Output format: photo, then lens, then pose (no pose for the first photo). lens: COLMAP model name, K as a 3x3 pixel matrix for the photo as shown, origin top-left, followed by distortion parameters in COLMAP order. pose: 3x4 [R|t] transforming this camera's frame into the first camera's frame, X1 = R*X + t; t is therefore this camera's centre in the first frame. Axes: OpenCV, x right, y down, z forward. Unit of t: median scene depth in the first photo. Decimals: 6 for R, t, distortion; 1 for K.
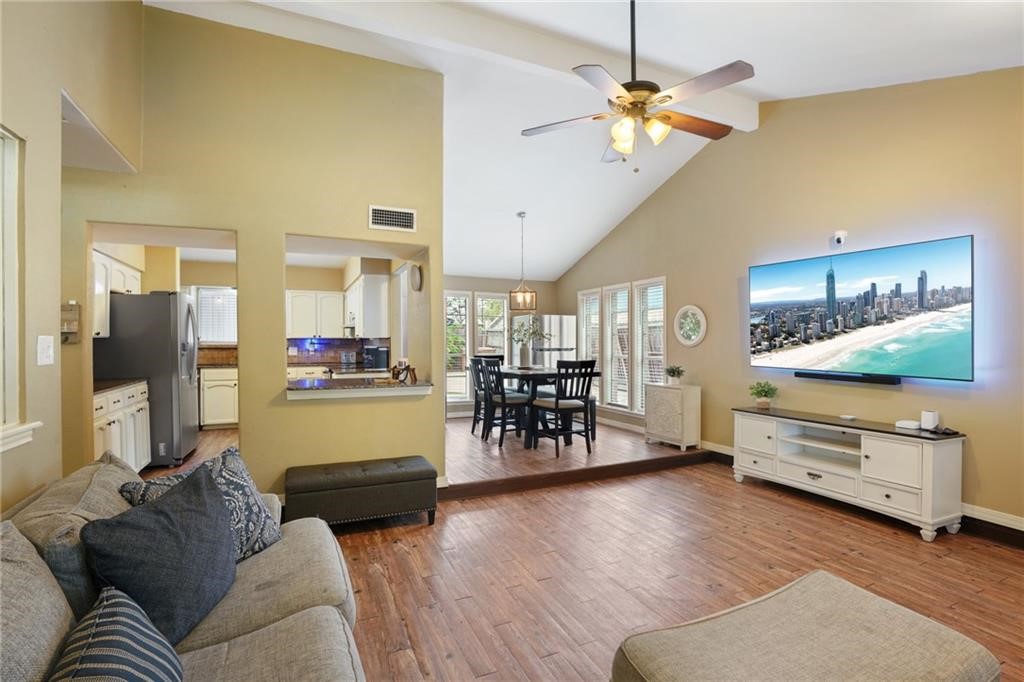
lens RADIAL K [[470.7, 0, 512.0], [0, 470.7, 341.0], [0, 0, 1]] dist [-0.063209, 0.025350]
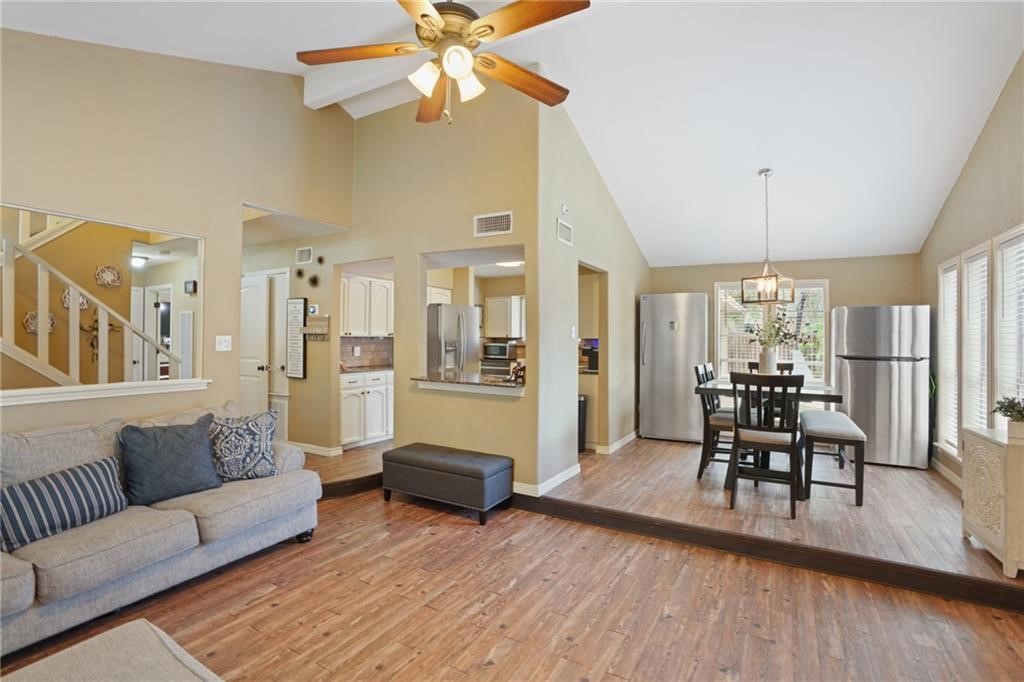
lens RADIAL K [[478.7, 0, 514.1], [0, 478.7, 335.7], [0, 0, 1]] dist [-0.065442, 0.027042]
pose [[0.584680, 0.000987, -0.811263, 0.455093], [-0.012071, 0.999899, -0.007483, -0.003615], [0.811174, 0.014167, 0.584633, 0.299039]]
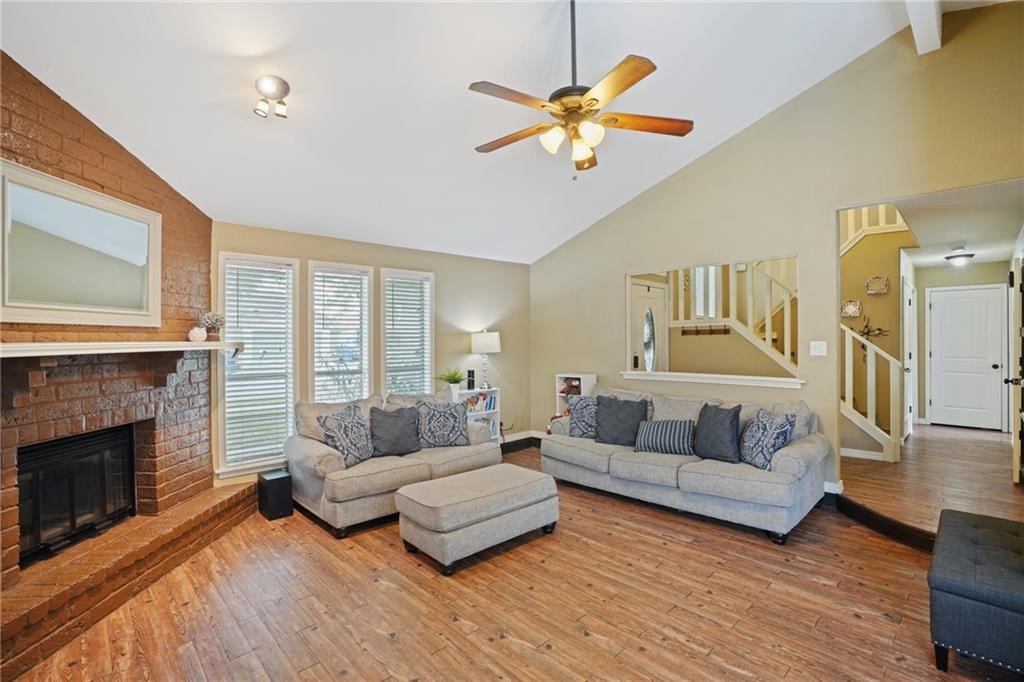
lens RADIAL K [[478.7, 0, 514.1], [0, 478.7, 335.7], [0, 0, 1]] dist [-0.065442, 0.027042]
pose [[-0.942851, 0.008008, -0.333119, 0.341821], [0.006818, 0.999966, 0.004740, -0.019734], [0.333145, 0.002198, -0.942873, 0.898011]]
